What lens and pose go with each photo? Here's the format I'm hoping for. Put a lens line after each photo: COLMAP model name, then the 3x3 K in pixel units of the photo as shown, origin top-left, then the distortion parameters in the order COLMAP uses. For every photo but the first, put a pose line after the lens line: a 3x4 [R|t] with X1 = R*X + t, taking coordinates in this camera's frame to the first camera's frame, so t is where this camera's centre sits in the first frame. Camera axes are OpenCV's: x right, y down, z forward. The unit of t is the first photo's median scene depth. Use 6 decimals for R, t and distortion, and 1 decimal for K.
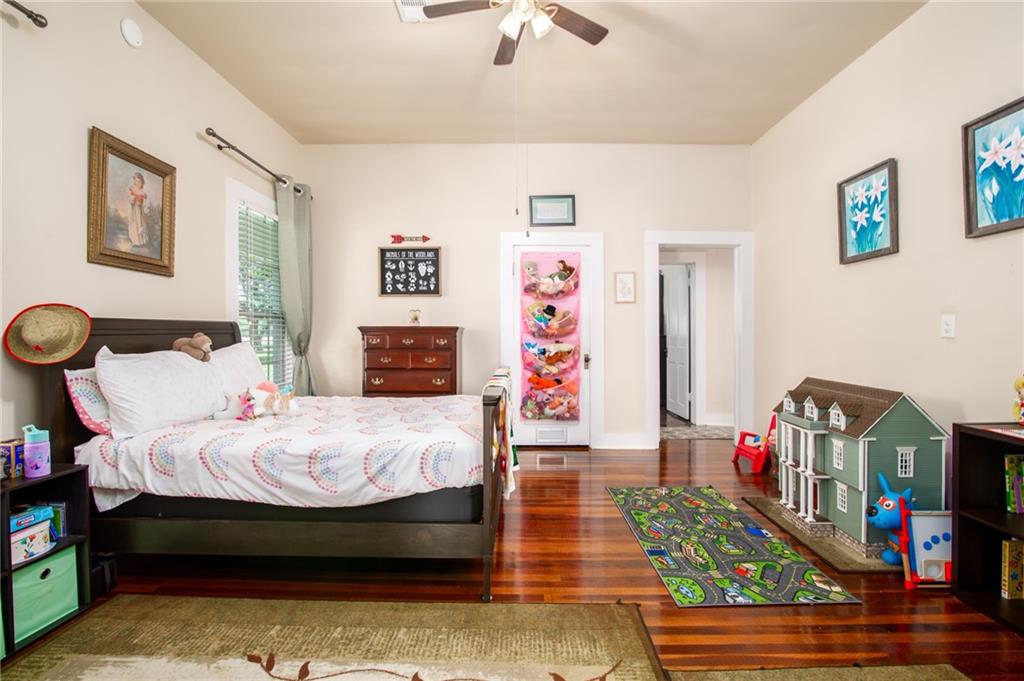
lens RADIAL K [[489.7, 0, 517.5], [0, 489.7, 331.4], [0, 0, 1]] dist [0.001278, -0.000130]
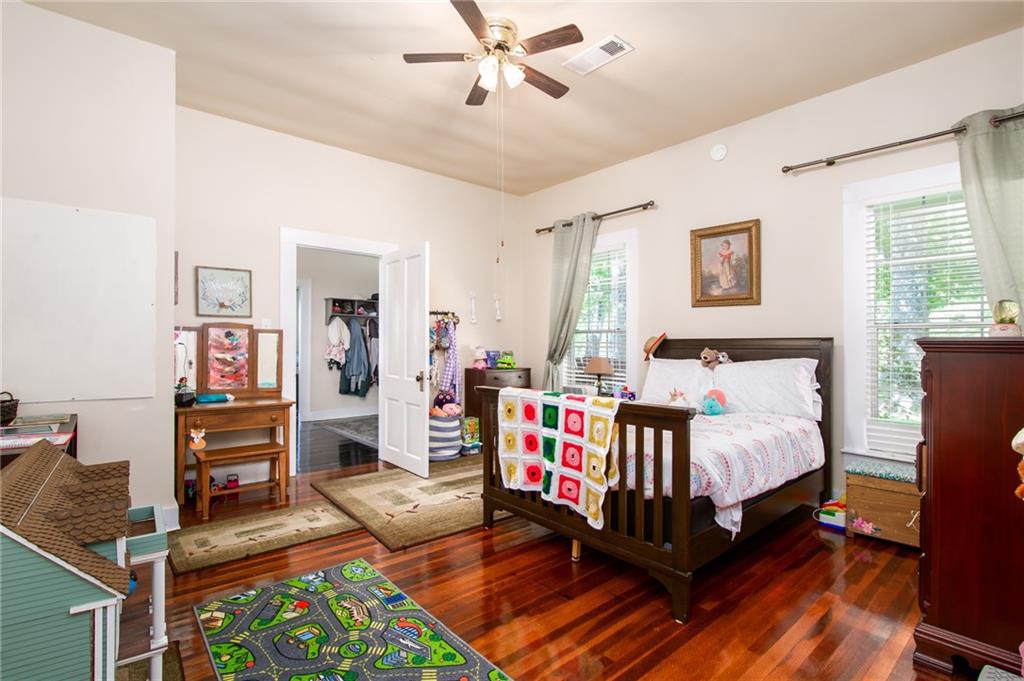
lens RADIAL K [[471.3, 0, 518.4], [0, 471.3, 343.5], [0, 0, 1]] dist [0.001375, 0.000259]
pose [[-0.759185, -0.000683, -0.650874, 0.675617], [-0.000620, 1.000000, -0.000325, -0.011188], [0.650874, 0.000157, -0.759186, 1.808969]]
